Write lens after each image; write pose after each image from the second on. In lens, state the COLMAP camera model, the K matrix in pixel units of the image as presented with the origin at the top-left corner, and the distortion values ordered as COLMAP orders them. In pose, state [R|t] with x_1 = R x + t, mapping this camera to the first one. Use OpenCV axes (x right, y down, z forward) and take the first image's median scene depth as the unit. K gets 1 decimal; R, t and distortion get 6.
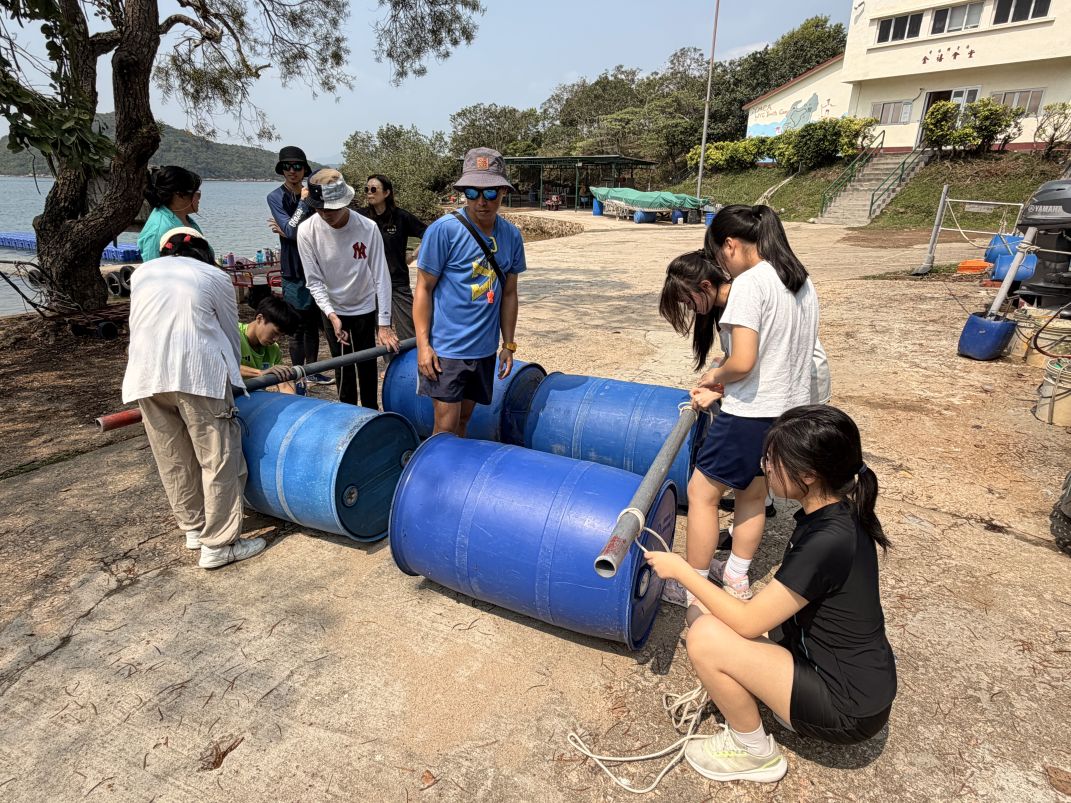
lens RADIAL K [[600.8, 0, 533.4], [0, 600.8, 404.1], [0, 0, 1]] dist [-0.003653, -0.002499]
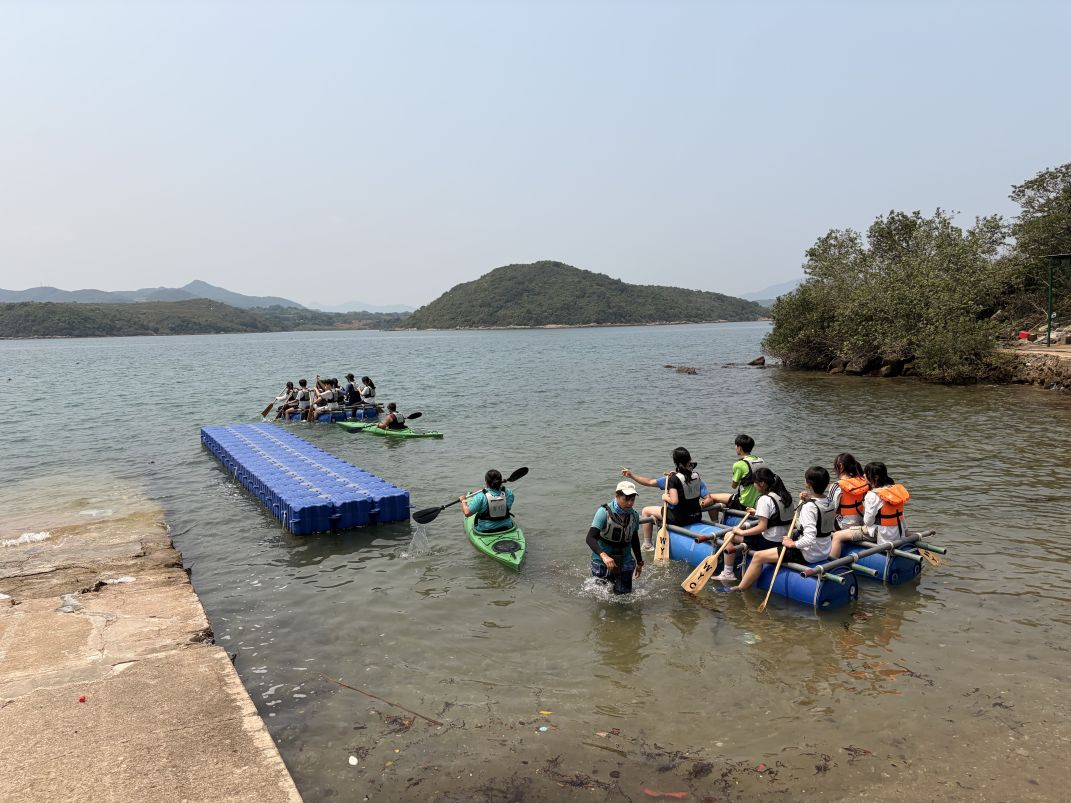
lens RADIAL K [[798.0, 0, 533.7], [0, 798.0, 403.8], [0, 0, 1]] dist [0.024787, -0.029809]
pose [[0.837181, 0.012236, -0.546789, -0.148739], [-0.147926, 0.967554, -0.204837, -0.123492], [0.526541, 0.252370, 0.811828, 0.354849]]
